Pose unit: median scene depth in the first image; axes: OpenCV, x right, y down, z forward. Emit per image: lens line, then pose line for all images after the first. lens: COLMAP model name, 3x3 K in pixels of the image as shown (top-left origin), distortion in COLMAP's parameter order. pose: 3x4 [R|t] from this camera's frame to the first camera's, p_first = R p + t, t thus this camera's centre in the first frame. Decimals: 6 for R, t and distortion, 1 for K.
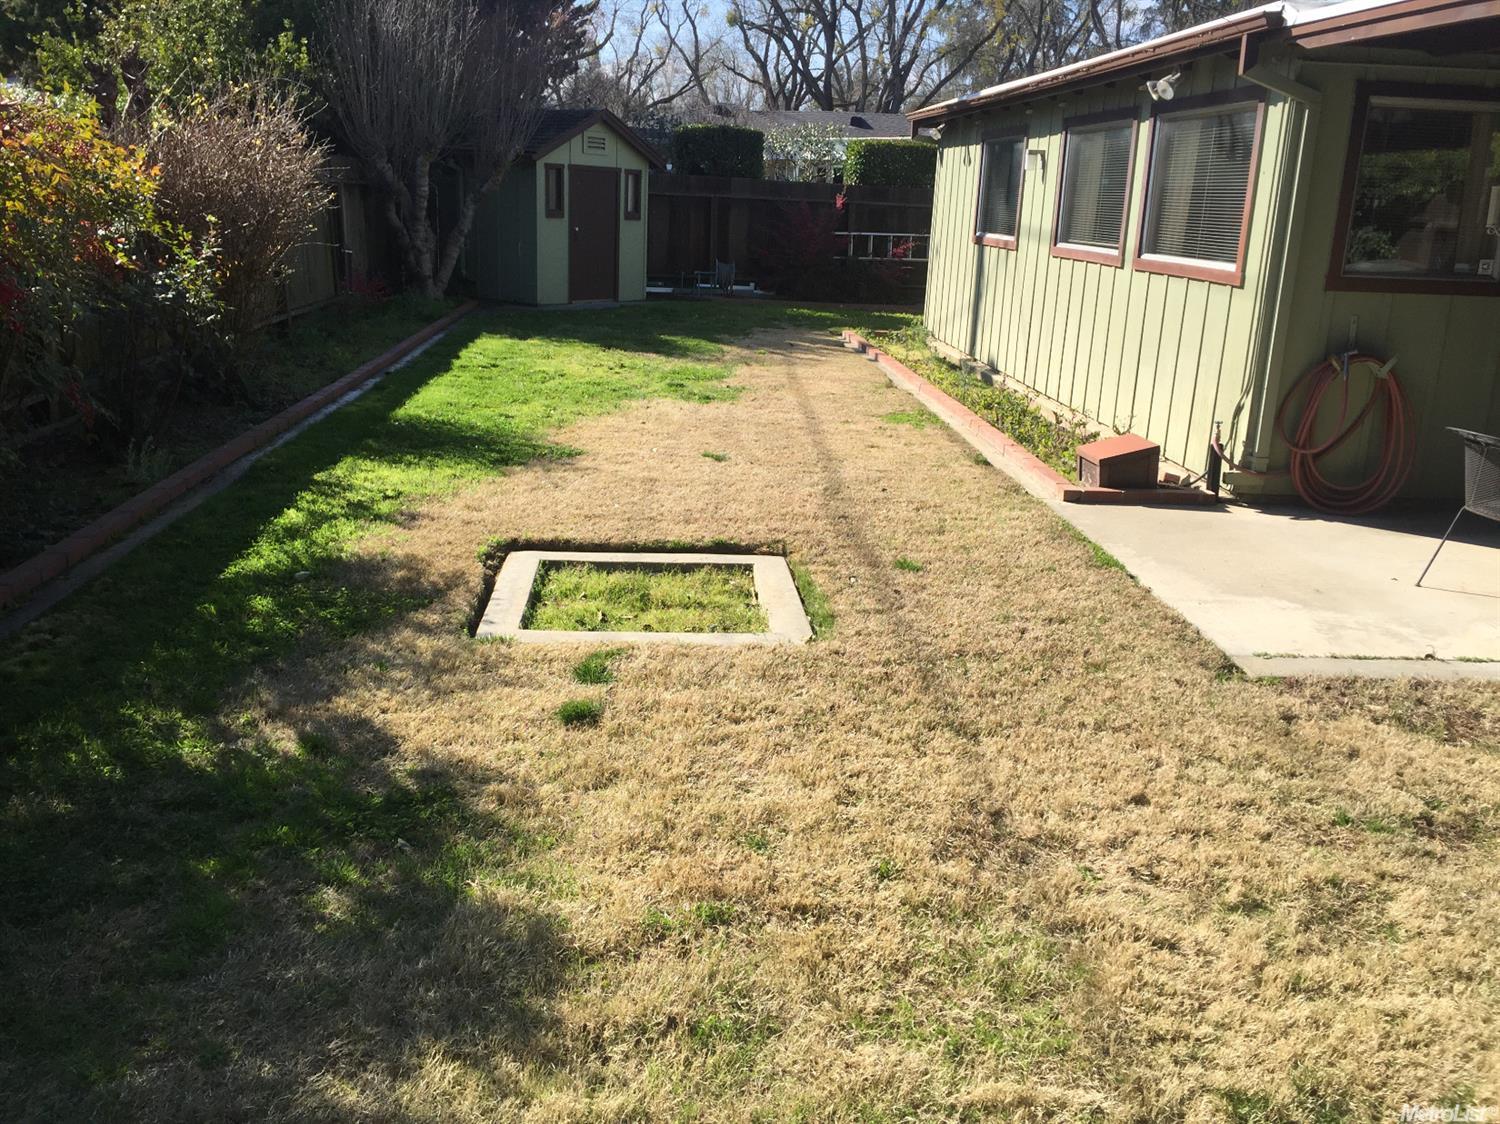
lens RADIAL K [[1277.9, 0, 754.9], [0, 1277.9, 543.4], [0, 0, 1]] dist [0.080004, -0.103745]
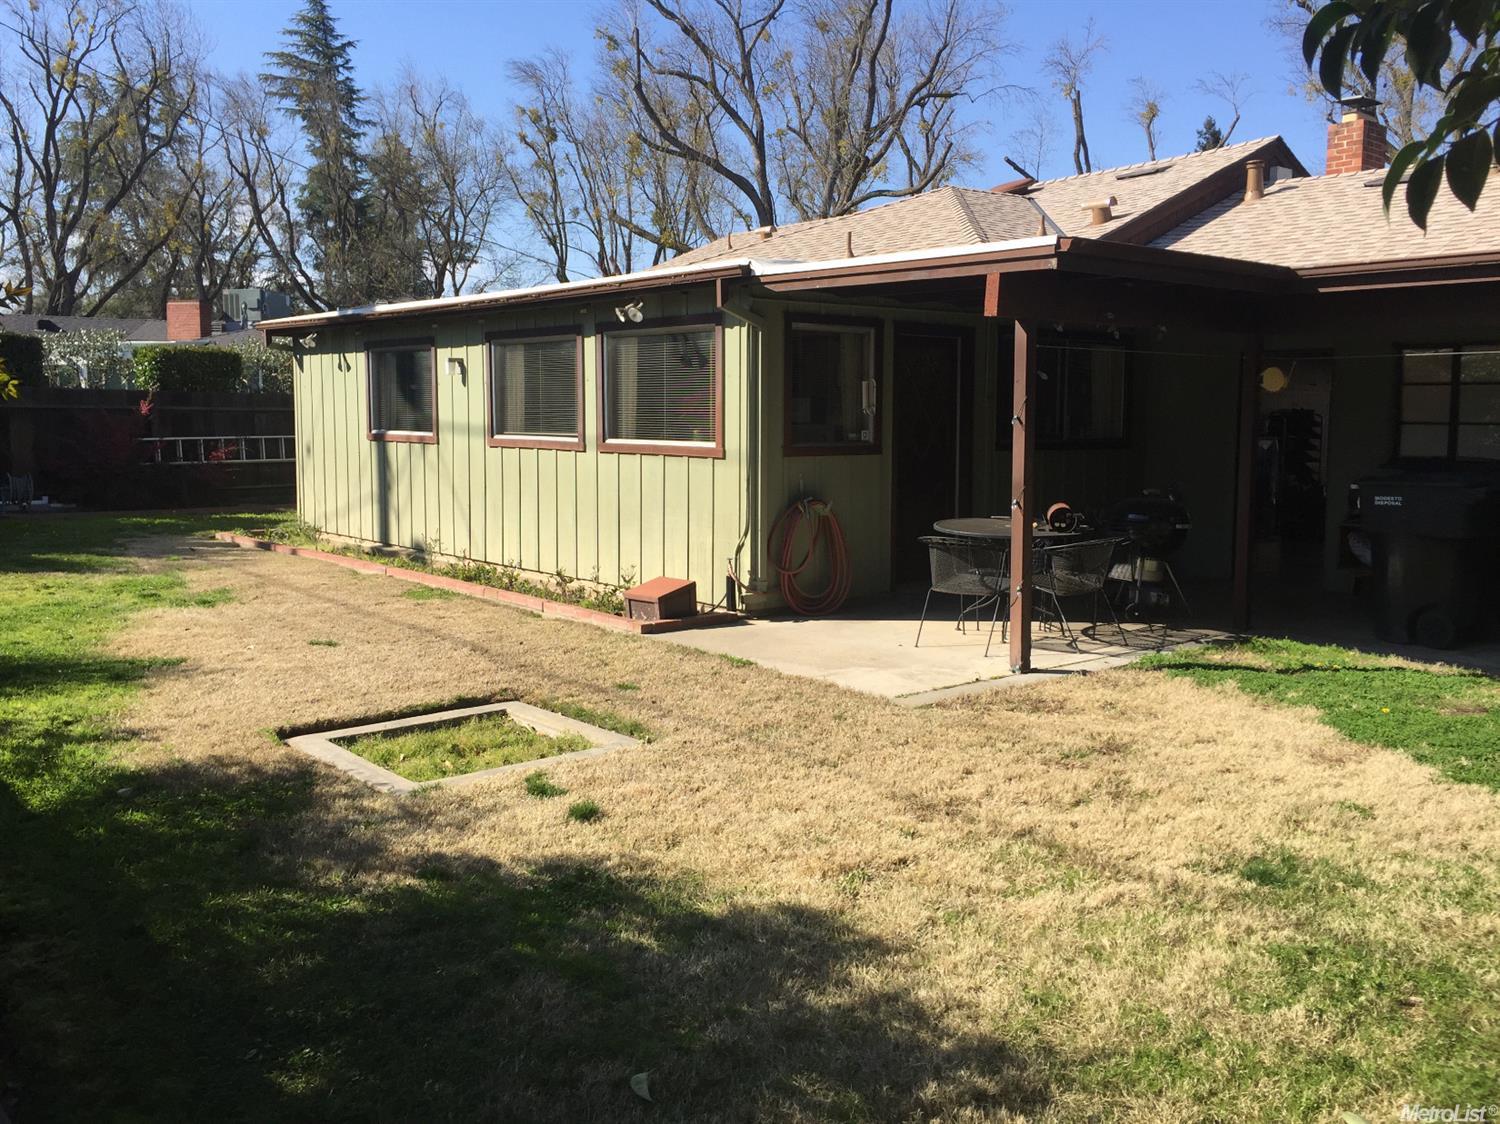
lens RADIAL K [[1277.9, 0, 754.9], [0, 1277.9, 543.4], [0, 0, 1]] dist [0.080004, -0.103745]
pose [[0.805719, -0.098077, 0.584122, -0.384603], [0.183248, 0.979087, -0.088373, 0.010659], [-0.563239, 0.178243, 0.806841, -0.069323]]
